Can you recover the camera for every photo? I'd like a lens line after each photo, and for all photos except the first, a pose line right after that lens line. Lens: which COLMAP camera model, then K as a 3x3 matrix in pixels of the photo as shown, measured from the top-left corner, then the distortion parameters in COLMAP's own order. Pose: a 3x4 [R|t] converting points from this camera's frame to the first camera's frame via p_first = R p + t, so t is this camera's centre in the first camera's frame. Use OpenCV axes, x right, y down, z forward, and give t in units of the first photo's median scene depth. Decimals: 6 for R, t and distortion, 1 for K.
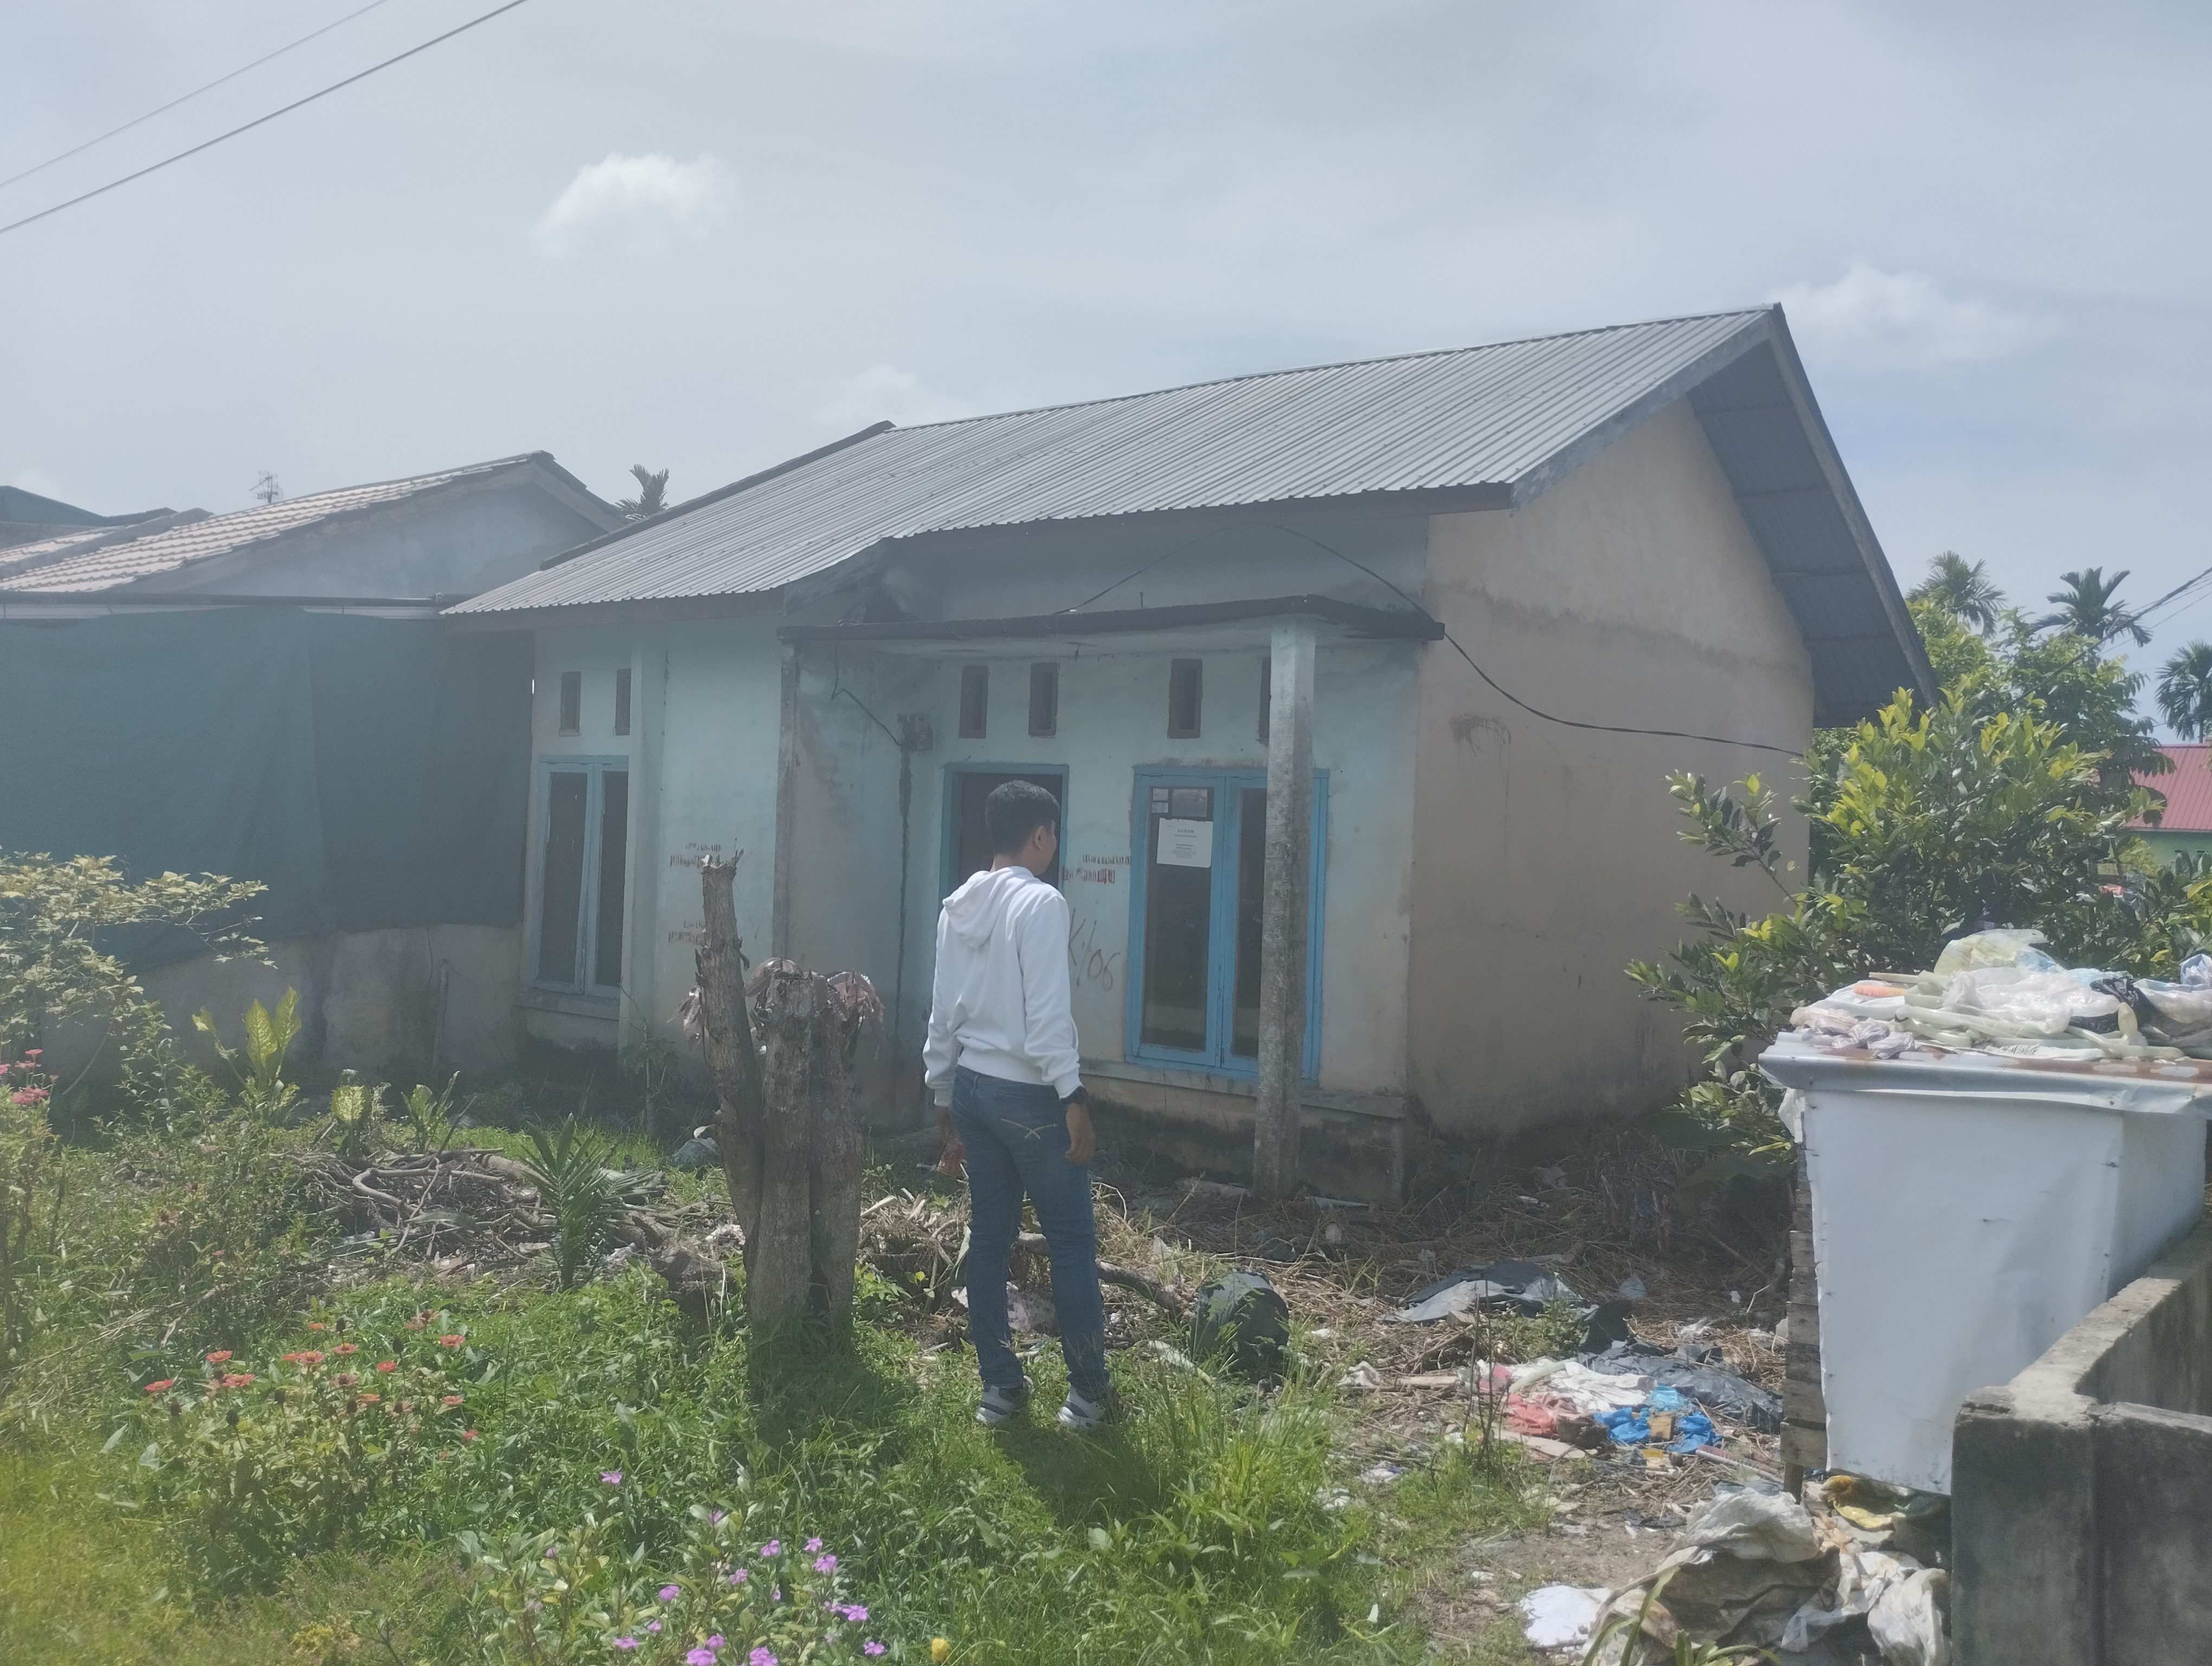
lens RADIAL K [[1793.6, 0, 1106.0], [0, 1793.6, 833.0], [0, 0, 1]] dist [0.027280, -0.002339]
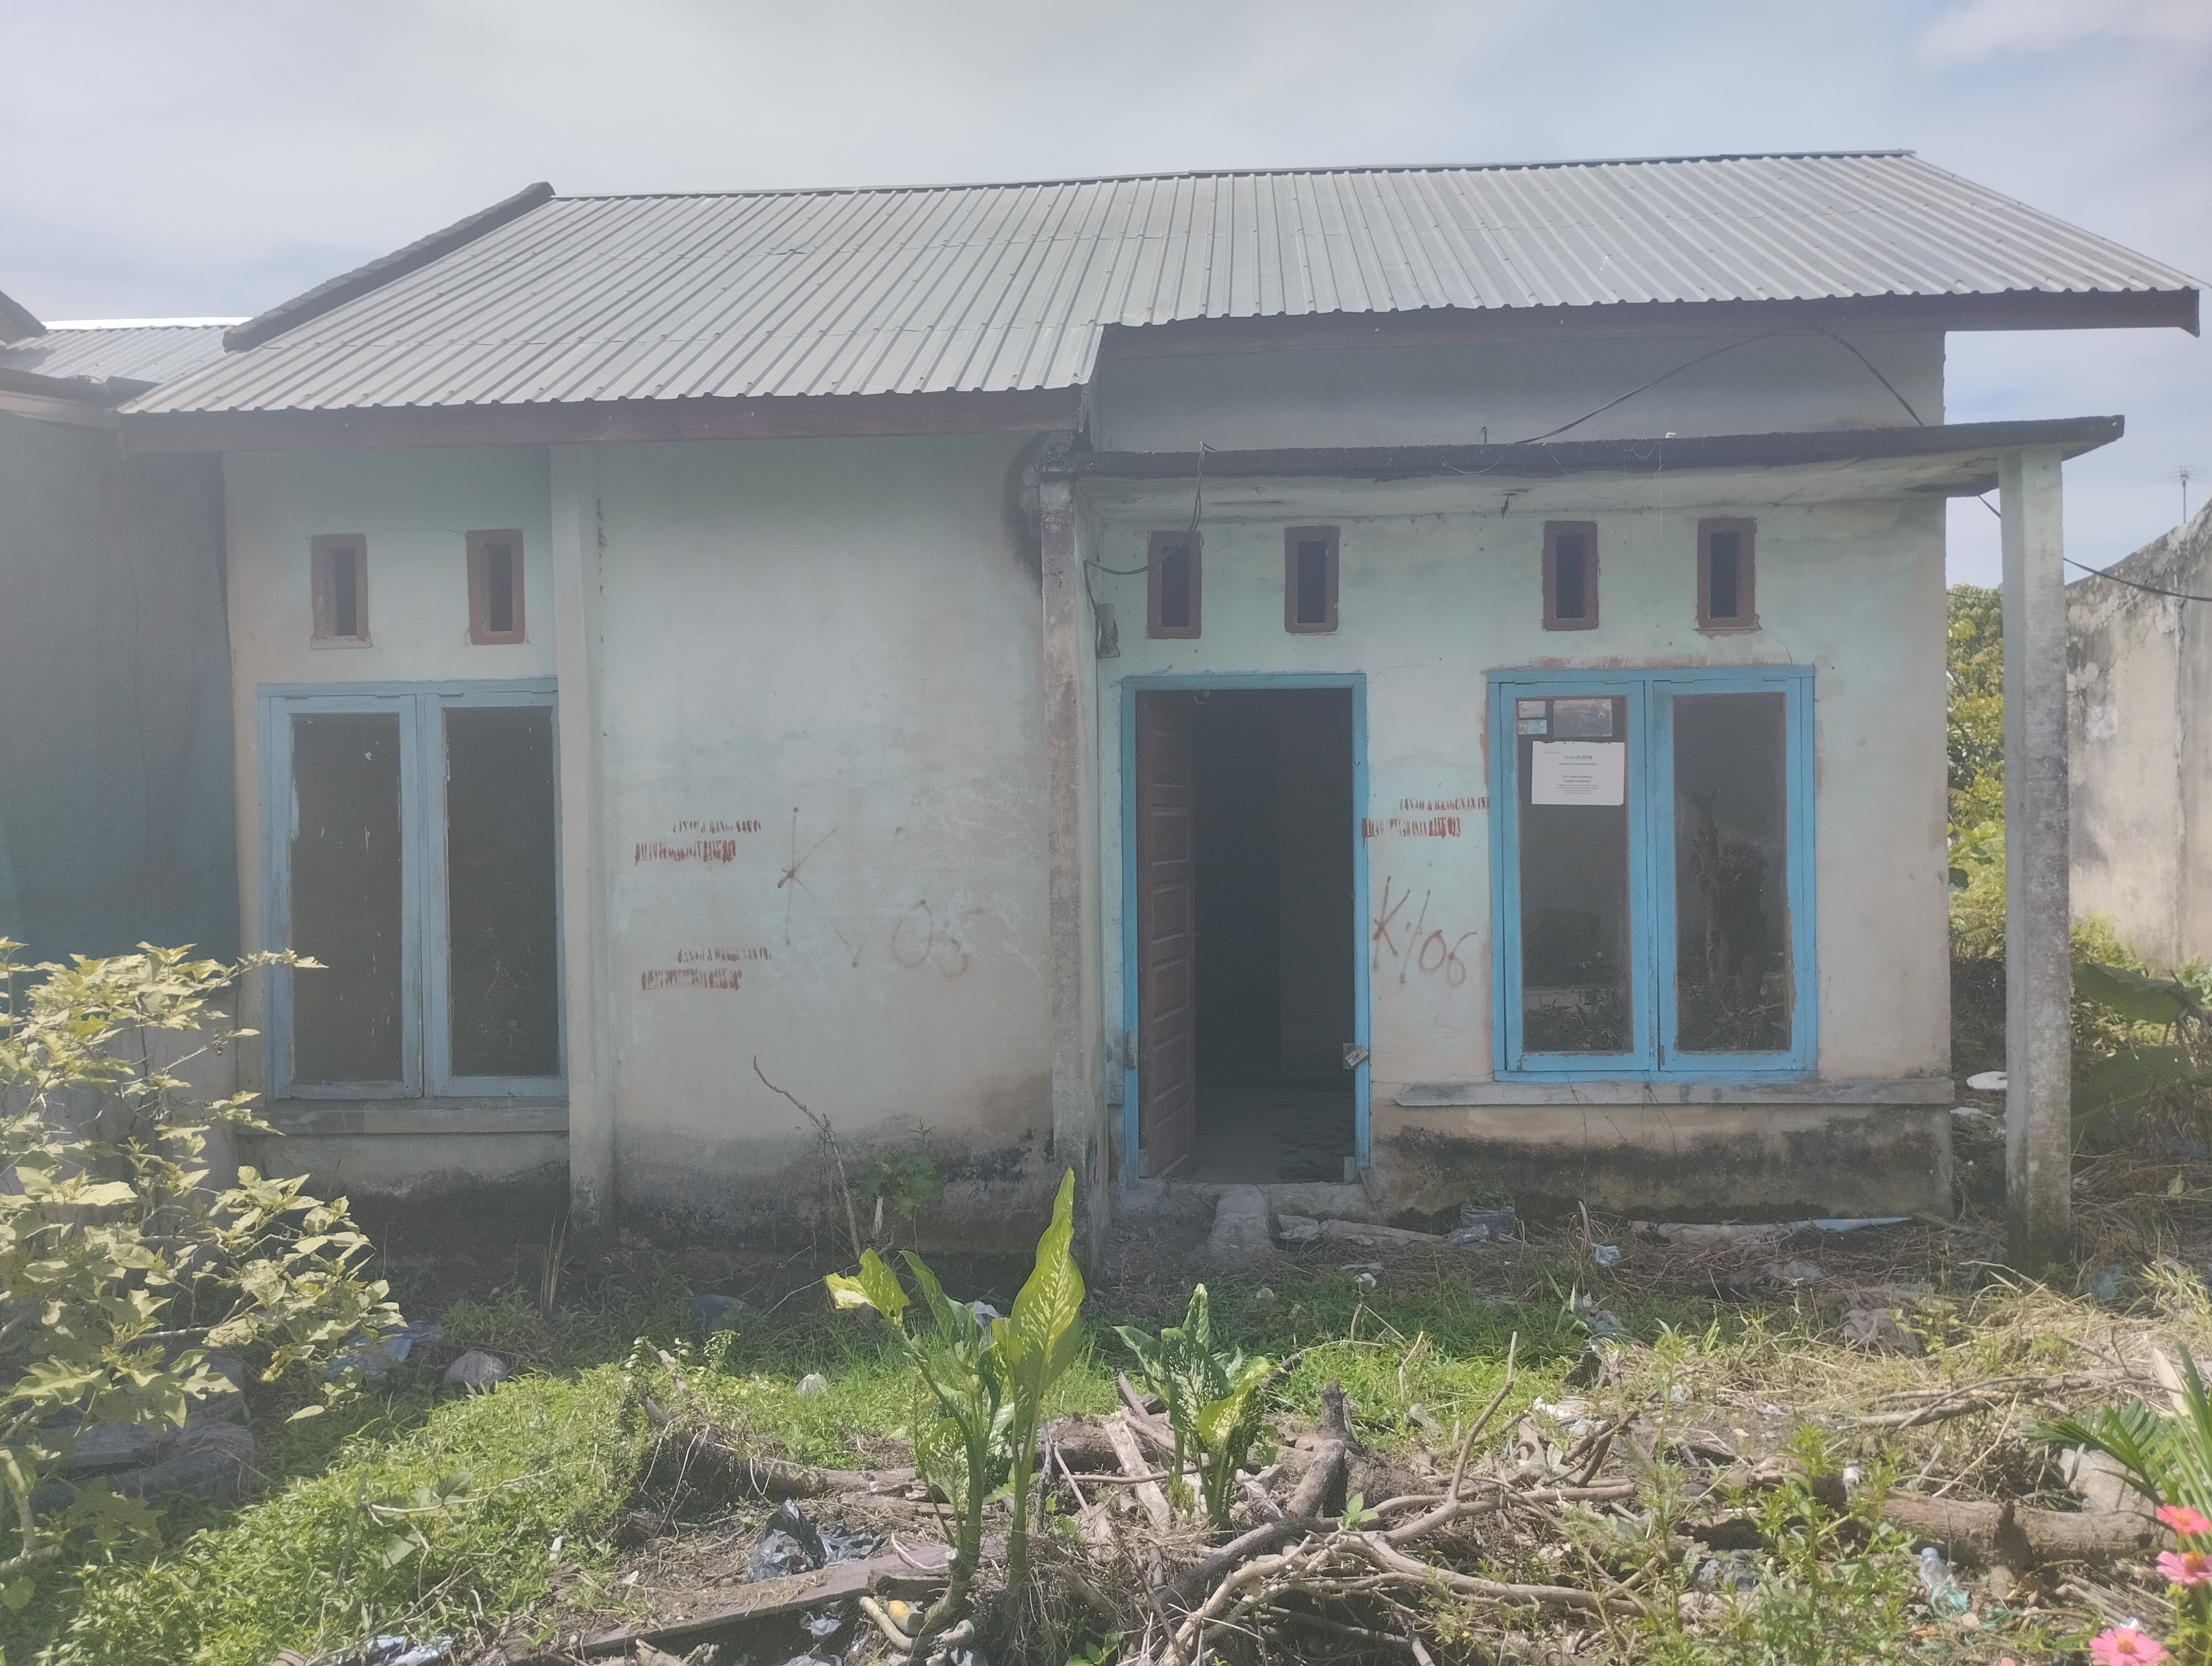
lens RADIAL K [[1793.6, 0, 1106.0], [0, 1793.6, 833.0], [0, 0, 1]] dist [0.027280, -0.002339]
pose [[0.829997, -0.065277, 0.553935, -0.521472], [0.048241, 0.997808, 0.045302, -0.012686], [-0.555678, -0.010878, 0.831326, 0.492498]]
